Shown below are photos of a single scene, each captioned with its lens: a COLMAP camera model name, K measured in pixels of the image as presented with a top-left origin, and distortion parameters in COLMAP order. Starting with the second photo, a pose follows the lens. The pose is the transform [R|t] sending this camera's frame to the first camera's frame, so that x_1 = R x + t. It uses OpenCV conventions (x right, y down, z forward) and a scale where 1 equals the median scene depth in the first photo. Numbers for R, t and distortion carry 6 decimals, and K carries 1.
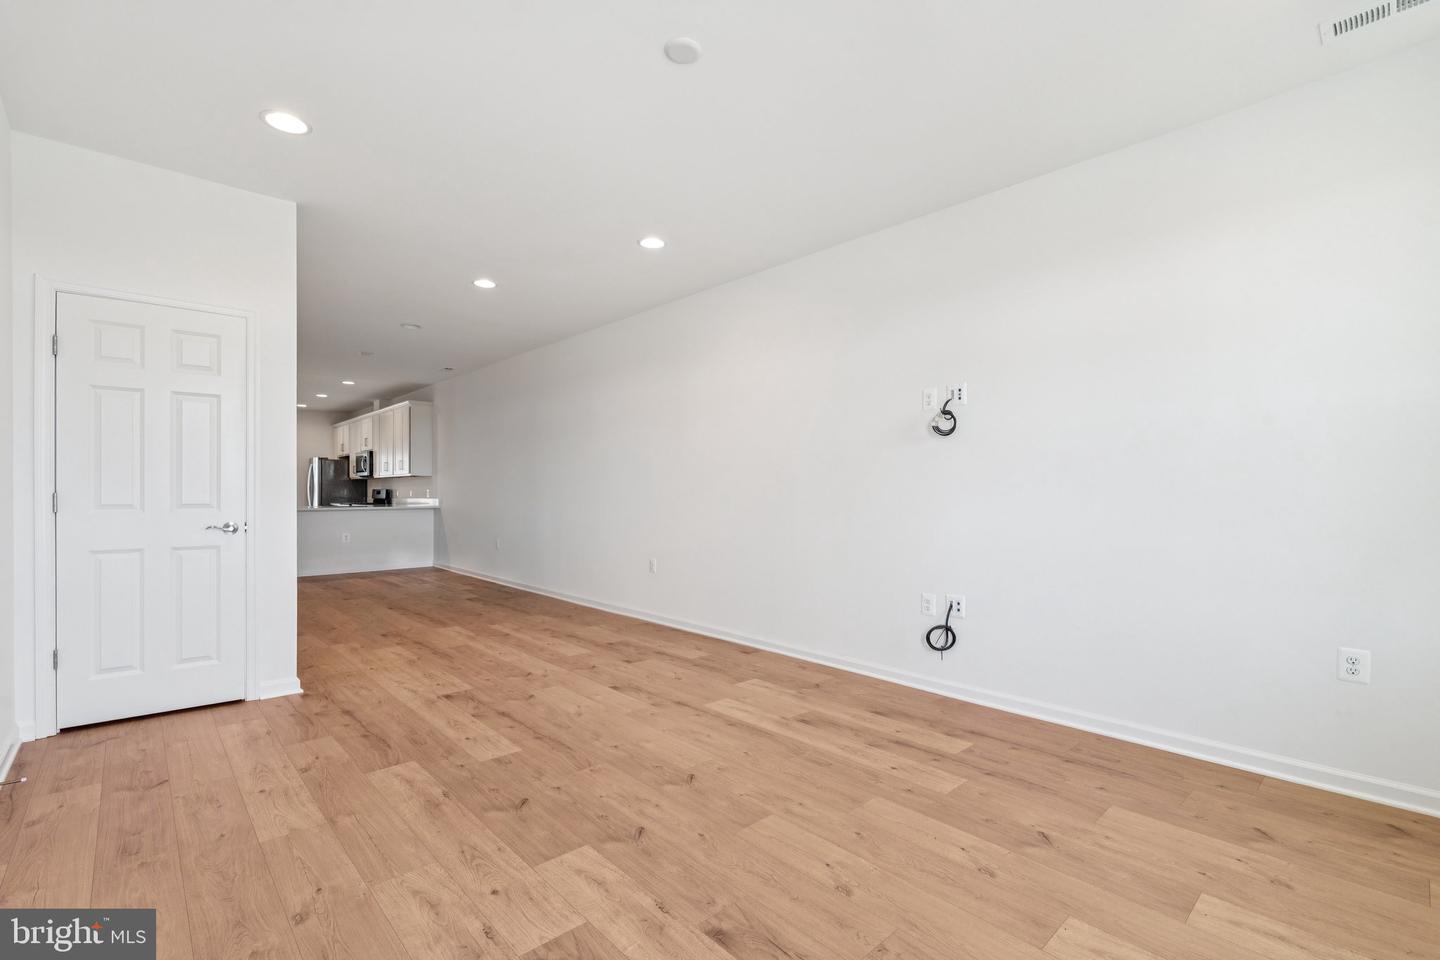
lens RADIAL K [[647.2, 0, 728.8], [0, 647.2, 480.9], [0, 0, 1]] dist [-0.004029, 0.000348]
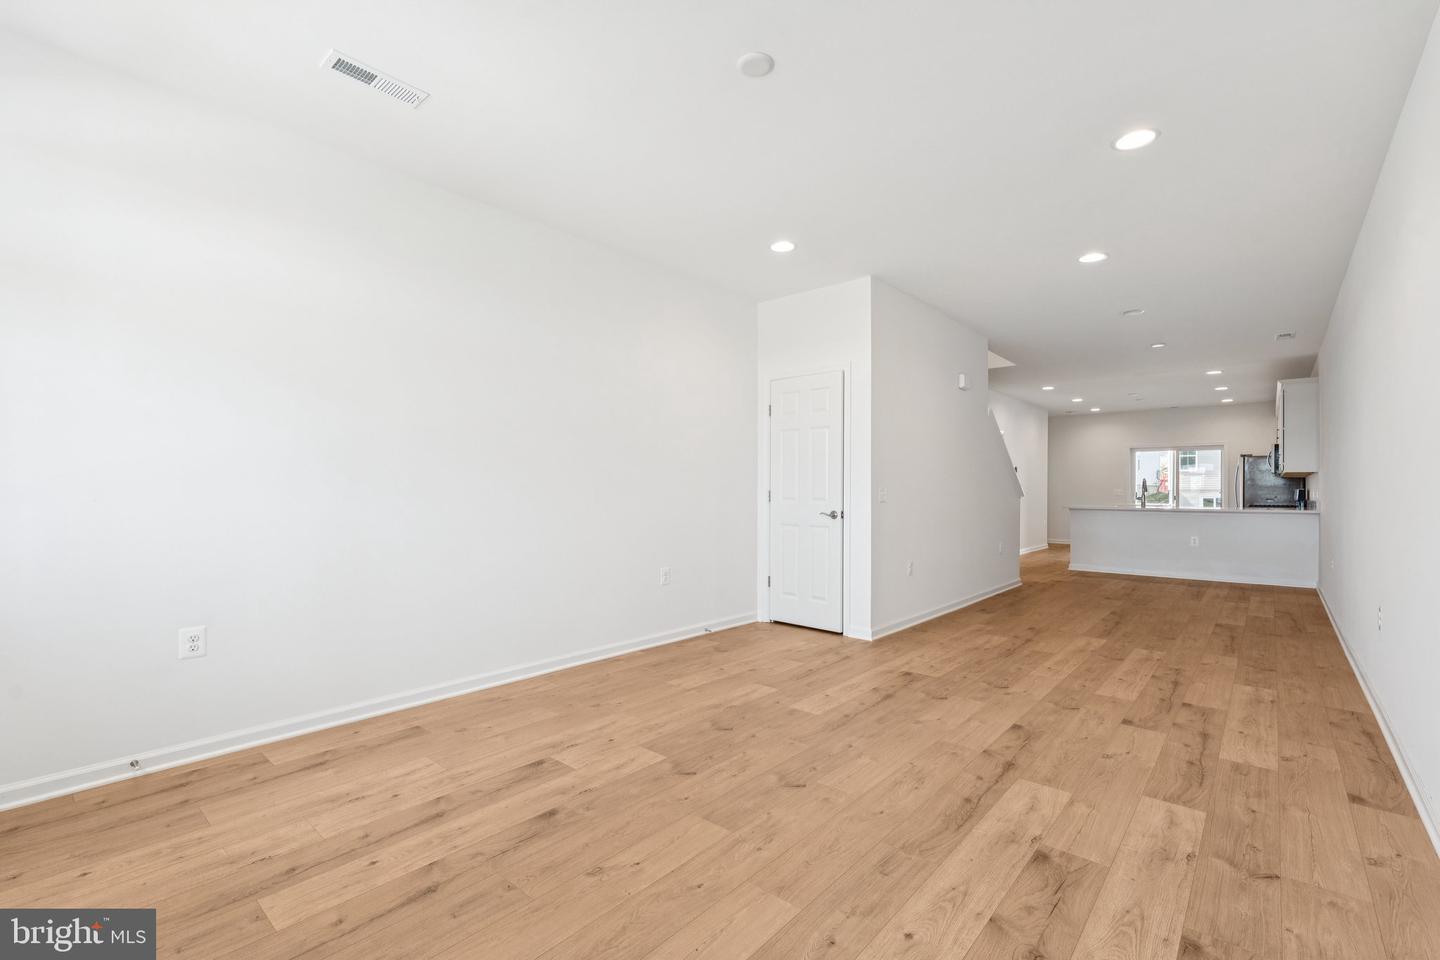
lens RADIAL K [[647.2, 0, 729.8], [0, 647.2, 485.2], [0, 0, 1]] dist [-0.004029, 0.000348]
pose [[0.102024, -0.007831, -0.994751, 0.720436], [0.012690, 0.999898, -0.006570, 0.012371], [0.994701, -0.011953, 0.102112, 0.648827]]
